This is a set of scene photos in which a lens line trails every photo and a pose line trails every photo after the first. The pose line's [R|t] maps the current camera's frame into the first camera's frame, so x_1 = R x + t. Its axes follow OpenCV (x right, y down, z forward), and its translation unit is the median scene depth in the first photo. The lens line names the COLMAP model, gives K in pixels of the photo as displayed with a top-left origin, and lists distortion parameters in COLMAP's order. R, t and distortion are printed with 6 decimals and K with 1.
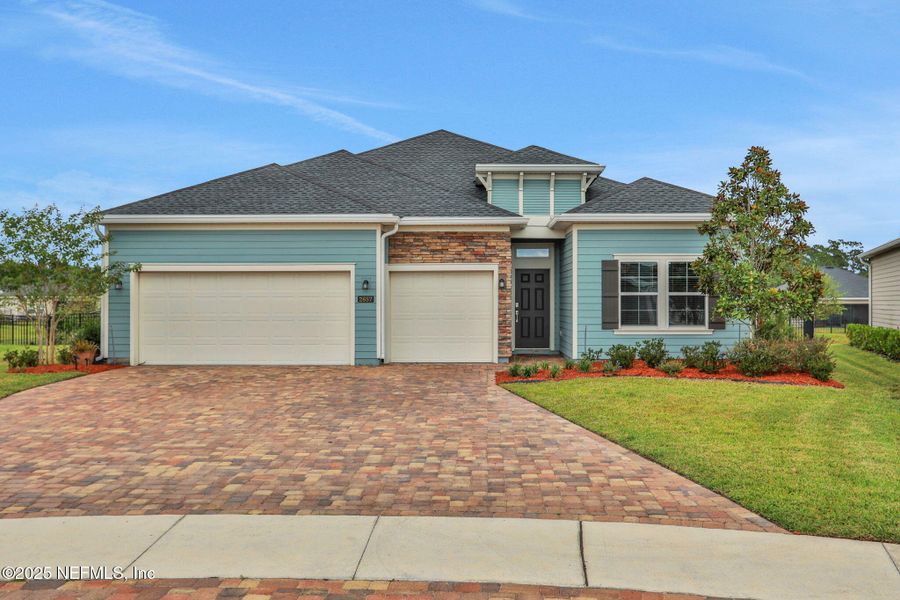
lens RADIAL K [[835.8, 0, 463.7], [0, 835.8, 300.7], [0, 0, 1]] dist [0.012493, 0.003469]
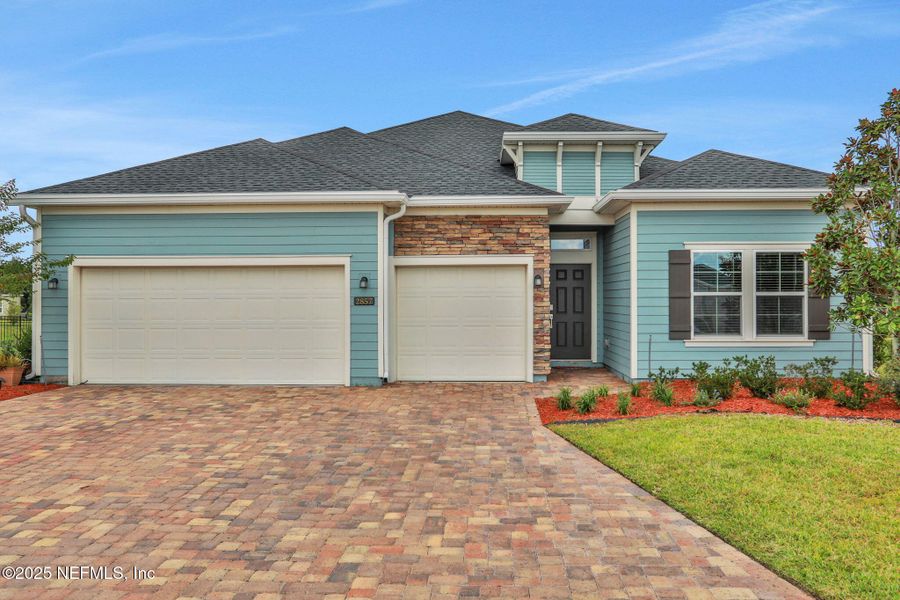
lens RADIAL K [[727.5, 0, 460.6], [0, 727.5, 299.6], [0, 0, 1]] dist [-0.017704, 0.011248]
pose [[0.999828, -0.001346, -0.018479, -0.014625], [0.001345, 0.999999, -0.000030, -0.003042], [0.018479, 0.000005, 0.999829, 0.320247]]
